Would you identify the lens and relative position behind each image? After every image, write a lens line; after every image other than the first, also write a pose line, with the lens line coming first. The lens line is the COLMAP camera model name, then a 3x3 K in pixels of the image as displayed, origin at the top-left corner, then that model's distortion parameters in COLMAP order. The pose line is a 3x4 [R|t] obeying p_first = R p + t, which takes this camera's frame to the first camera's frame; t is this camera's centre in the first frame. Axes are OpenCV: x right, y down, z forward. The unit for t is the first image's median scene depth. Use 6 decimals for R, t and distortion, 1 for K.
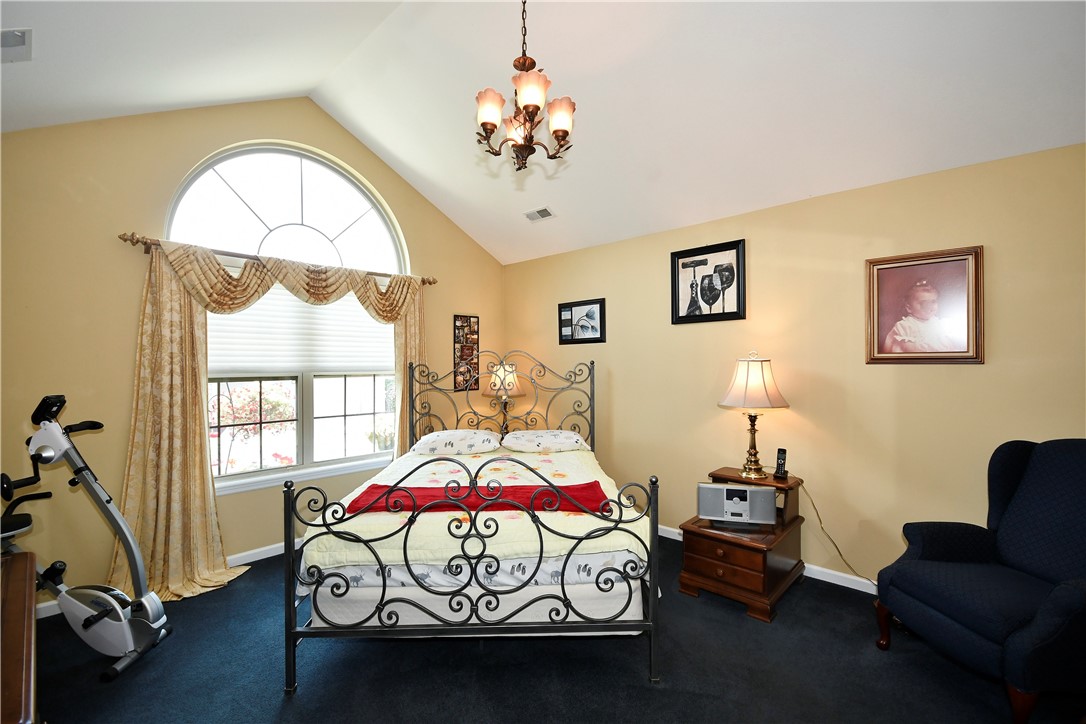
lens RADIAL K [[489.4, 0, 528.2], [0, 489.4, 369.5], [0, 0, 1]] dist [-0.002366, -0.000995]
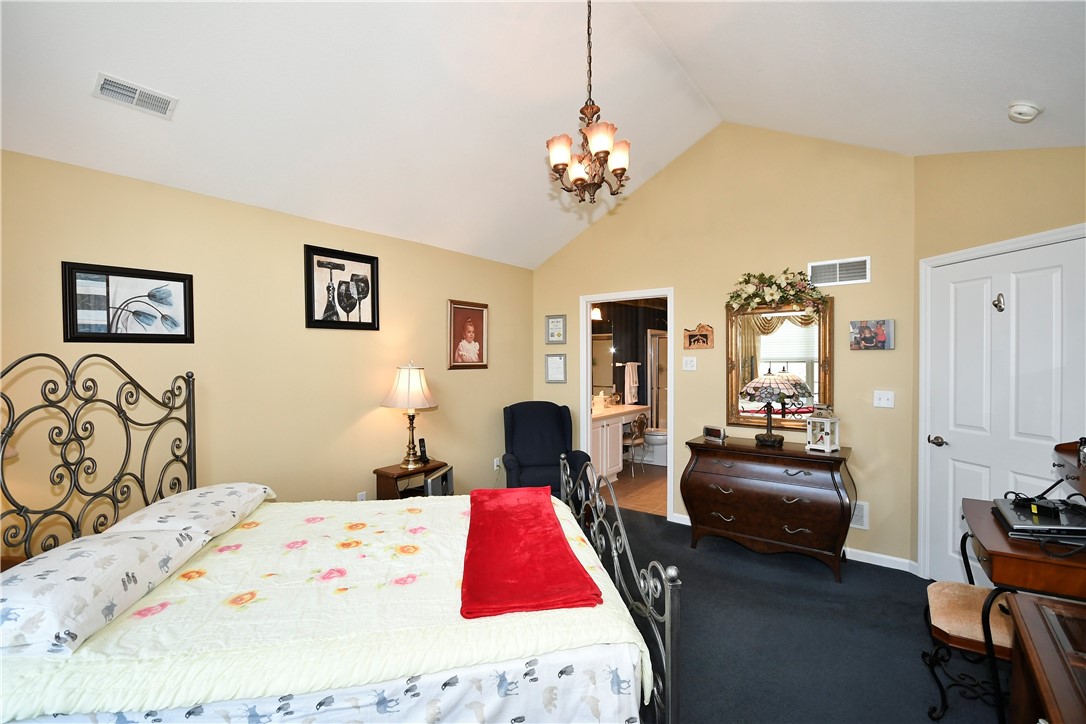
lens RADIAL K [[489.4, 0, 528.2], [0, 489.4, 369.5], [0, 0, 1]] dist [-0.002366, -0.000995]
pose [[-0.118648, -0.015203, 0.992820, -0.644167], [0.020962, 0.999622, 0.017812, -0.026709], [-0.992715, 0.022925, -0.118284, 0.751026]]
